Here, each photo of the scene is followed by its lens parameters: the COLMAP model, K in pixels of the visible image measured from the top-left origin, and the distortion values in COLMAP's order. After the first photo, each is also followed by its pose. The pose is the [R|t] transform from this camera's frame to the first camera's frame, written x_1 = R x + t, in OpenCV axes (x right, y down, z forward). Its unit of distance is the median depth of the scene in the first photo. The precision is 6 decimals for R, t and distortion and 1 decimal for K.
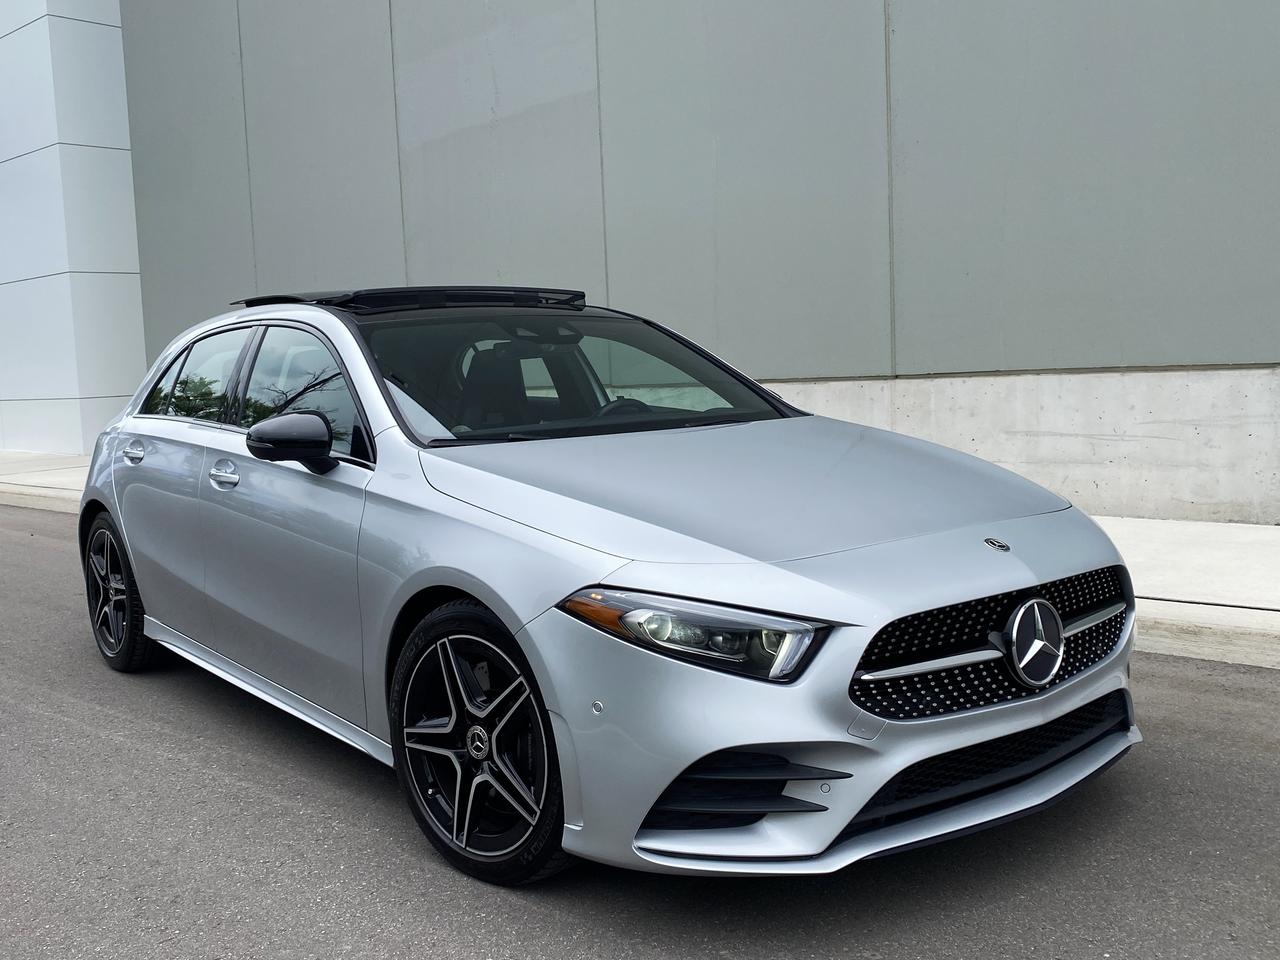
lens RADIAL K [[1286.5, 0, 640.9], [0, 1286.5, 482.4], [0, 0, 1]] dist [0.025412, 0.000000]
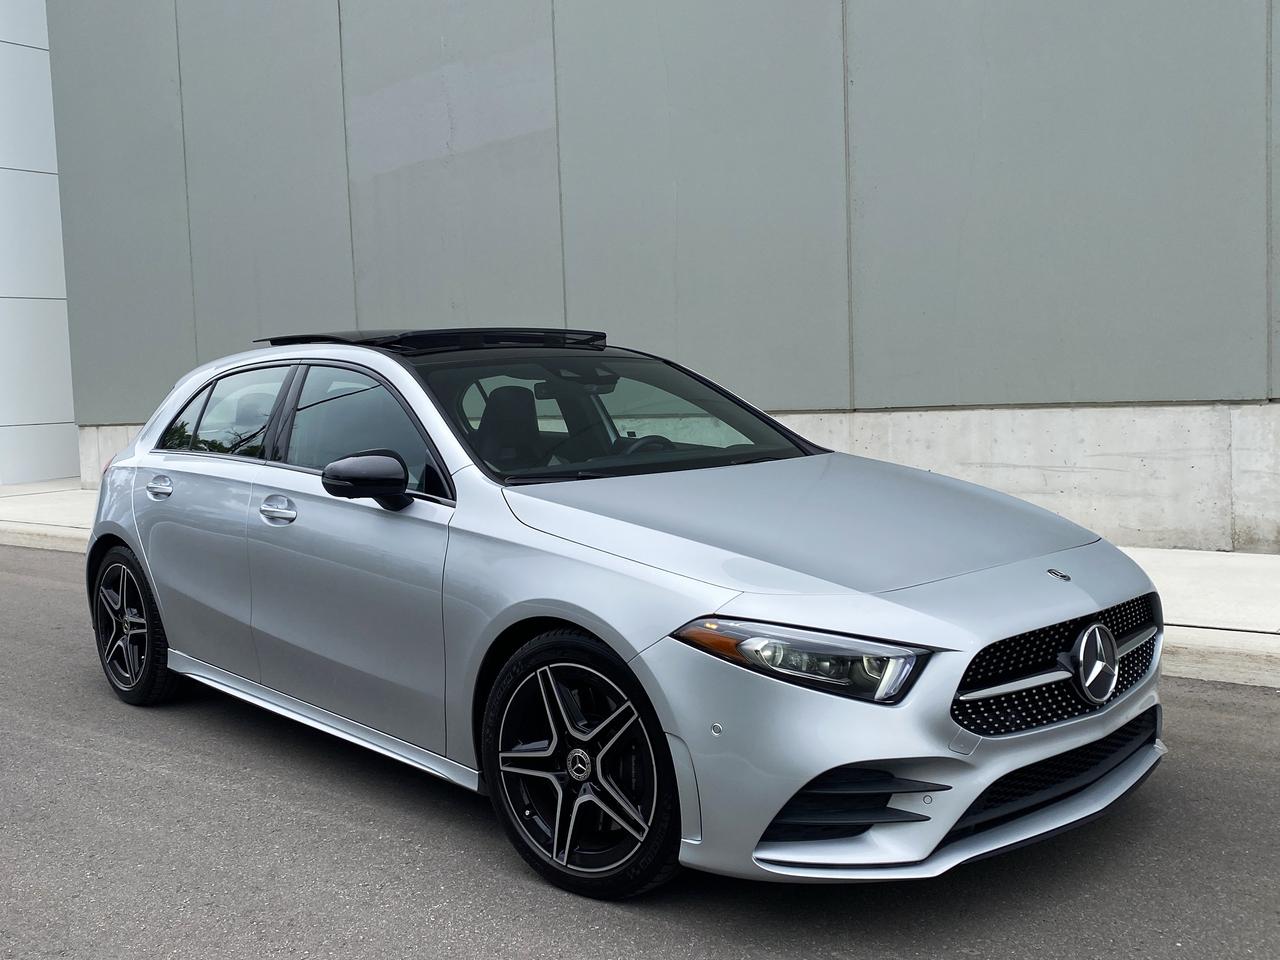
lens RADIAL K [[1286.5, 0, 643.8], [0, 1286.5, 484.0], [0, 0, 1]] dist [0.025412, 0.000000]
pose [[0.996307, -0.001850, 0.085843, -0.148114], [0.003431, 0.999827, -0.018273, -0.008985], [-0.085794, 0.018500, 0.996141, -0.059026]]
